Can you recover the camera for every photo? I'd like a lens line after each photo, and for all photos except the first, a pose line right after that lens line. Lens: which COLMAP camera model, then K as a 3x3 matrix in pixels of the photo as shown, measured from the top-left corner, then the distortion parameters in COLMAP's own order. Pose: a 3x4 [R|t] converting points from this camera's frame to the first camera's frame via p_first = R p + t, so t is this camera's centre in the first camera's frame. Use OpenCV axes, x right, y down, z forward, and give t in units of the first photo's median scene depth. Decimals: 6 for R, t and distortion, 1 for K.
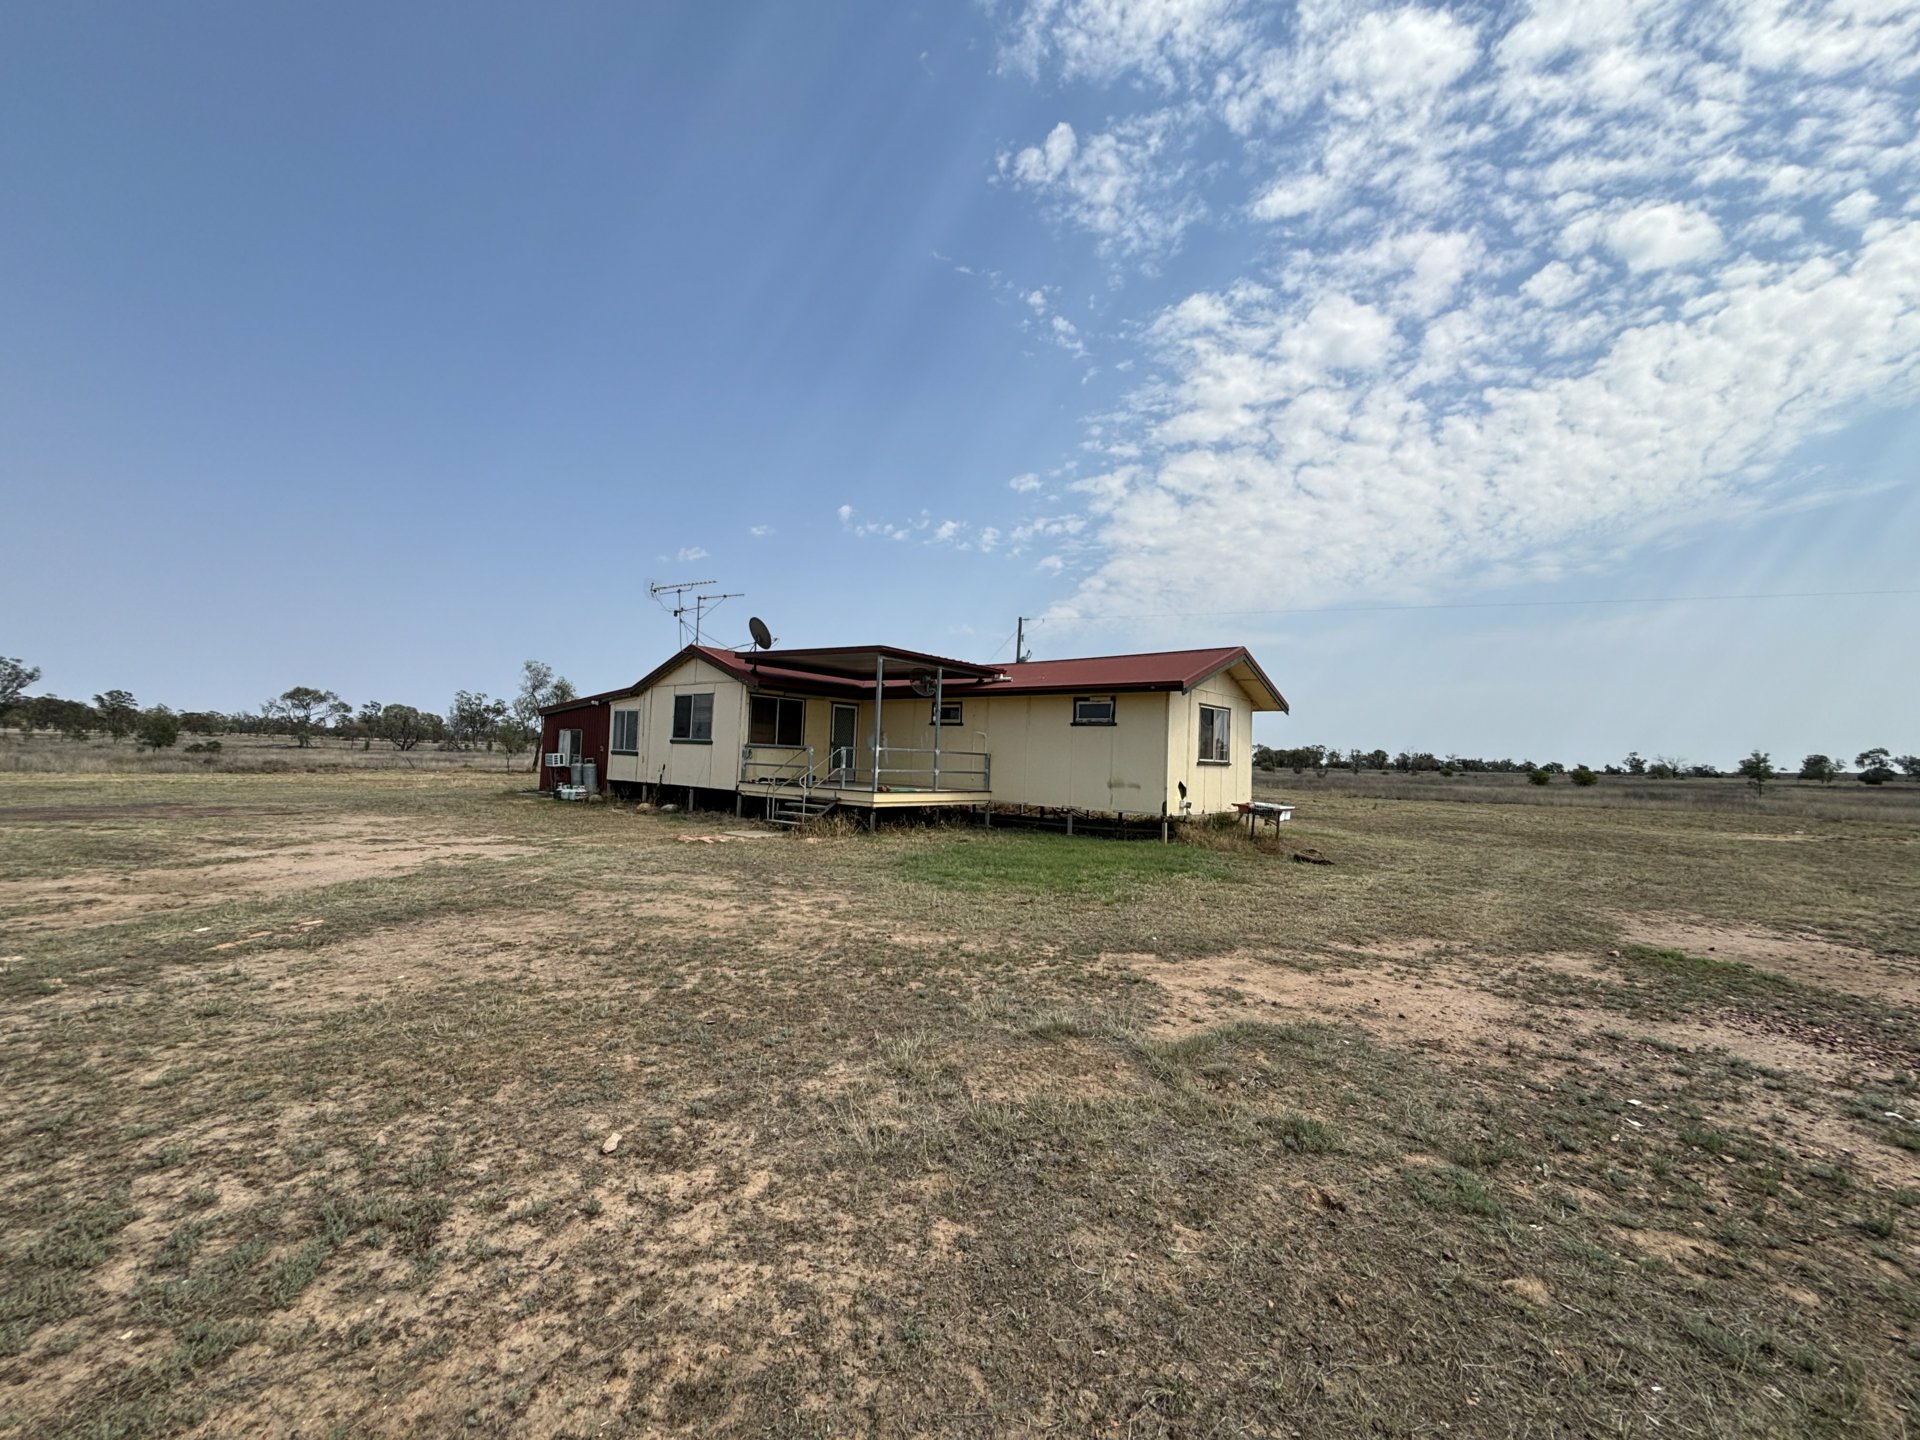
lens RADIAL K [[771.5, 0, 959.0], [0, 771.5, 720.4], [0, 0, 1]] dist [0.002377, 0.000452]
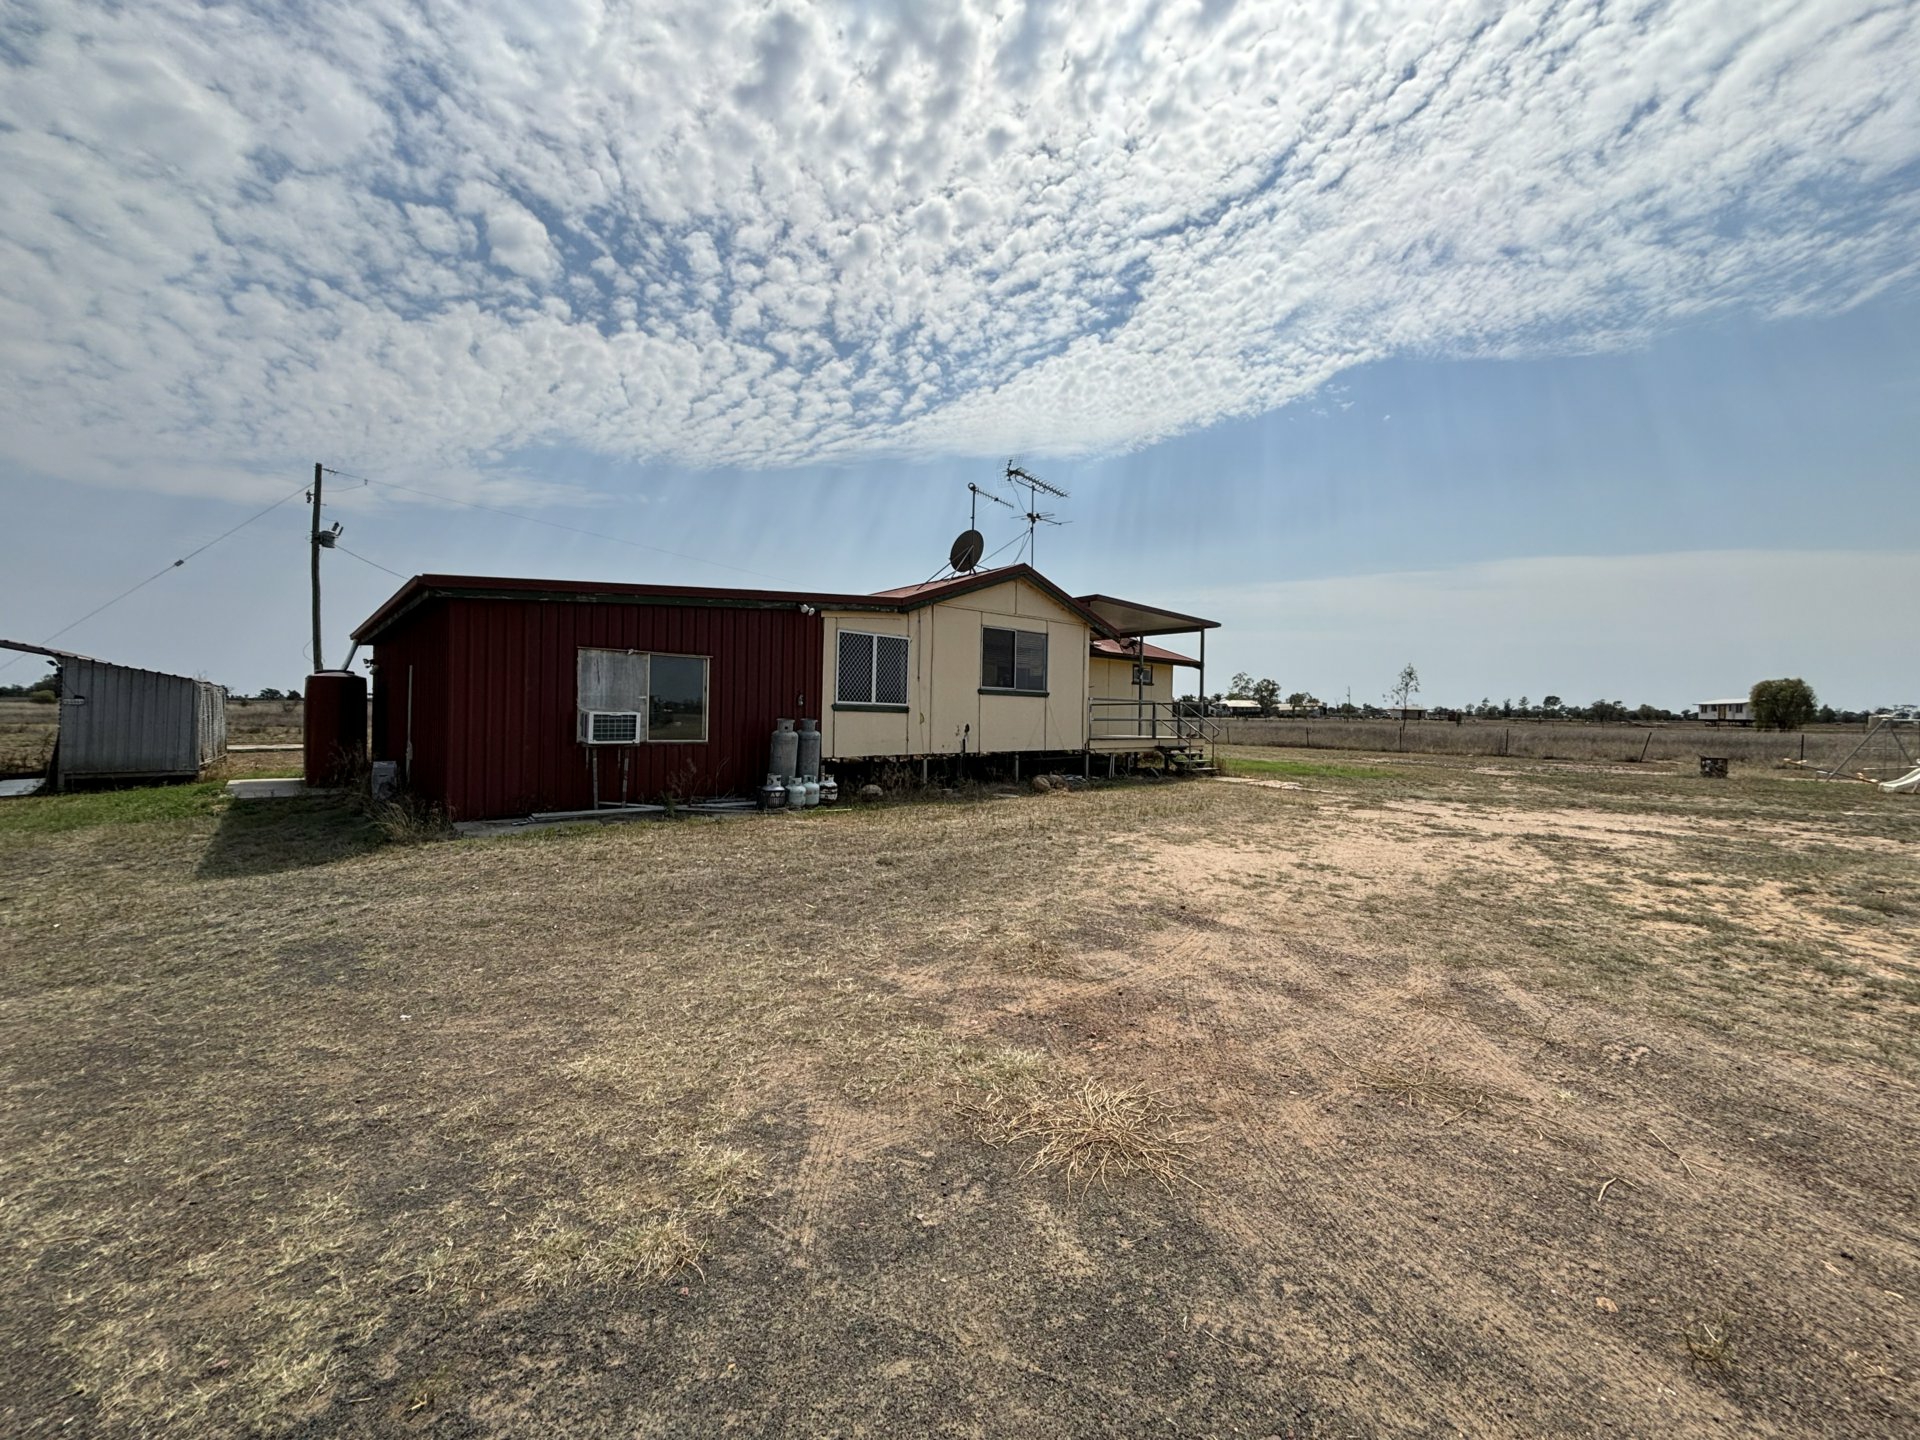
lens RADIAL K [[771.5, 0, 949.8], [0, 771.5, 718.5], [0, 0, 1]] dist [0.002377, 0.000452]
pose [[0.128580, -0.035648, 0.991058, -1.130144], [-0.056805, 0.997448, 0.043248, 0.024595], [-0.990071, -0.061858, 0.126227, 0.991103]]
